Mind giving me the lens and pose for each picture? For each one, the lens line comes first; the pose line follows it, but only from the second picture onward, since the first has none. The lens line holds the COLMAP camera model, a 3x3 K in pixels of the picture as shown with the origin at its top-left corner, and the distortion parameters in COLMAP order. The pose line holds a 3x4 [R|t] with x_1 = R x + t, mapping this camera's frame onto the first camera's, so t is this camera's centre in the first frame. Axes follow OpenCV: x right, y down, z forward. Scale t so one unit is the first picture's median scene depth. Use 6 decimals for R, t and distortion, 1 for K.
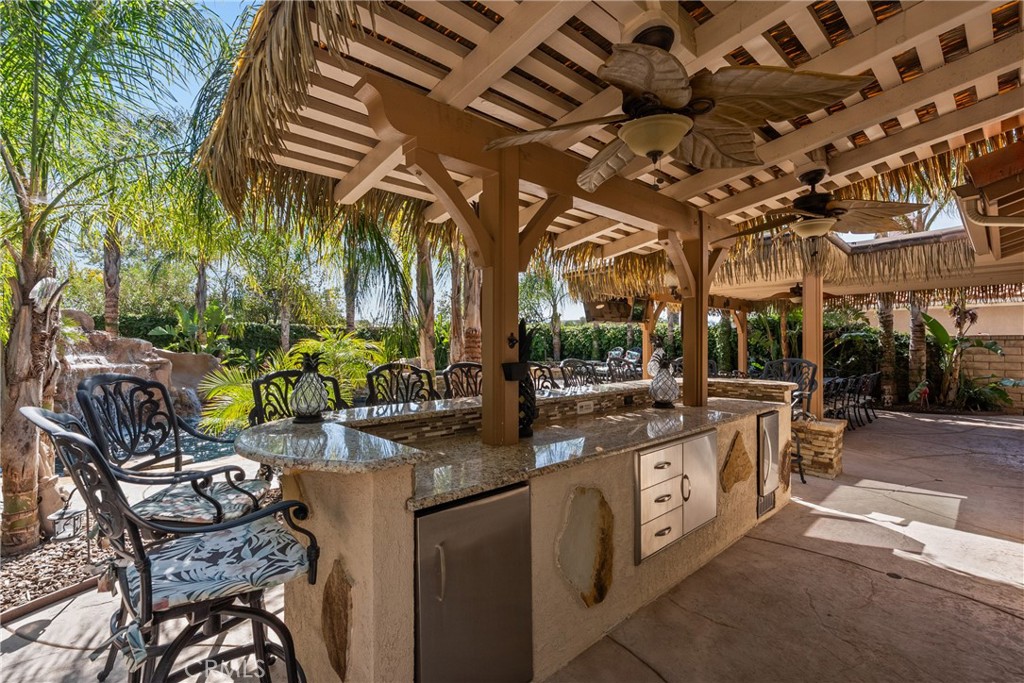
lens RADIAL K [[461.4, 0, 515.2], [0, 461.4, 341.0], [0, 0, 1]] dist [-0.006055, 0.000341]
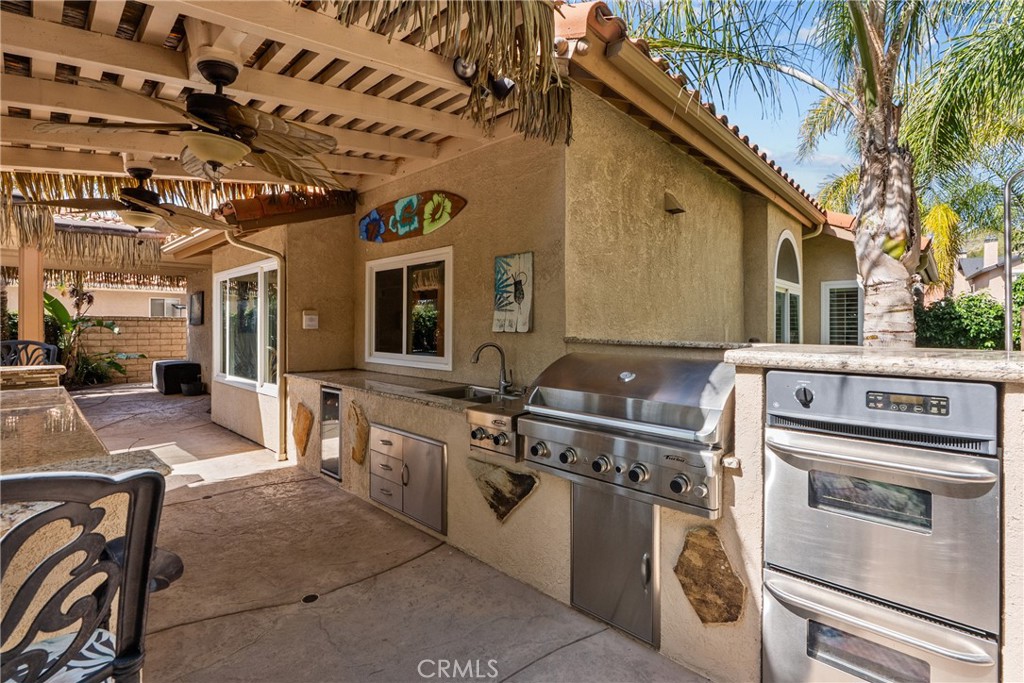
lens RADIAL K [[461.4, 0, 515.2], [0, 461.4, 341.0], [0, 0, 1]] dist [-0.006055, 0.000341]
pose [[-0.065047, -0.035040, 0.997267, -0.165799], [-0.009673, 0.999358, 0.034482, -0.000161], [-0.997835, -0.007404, -0.065344, 0.057131]]
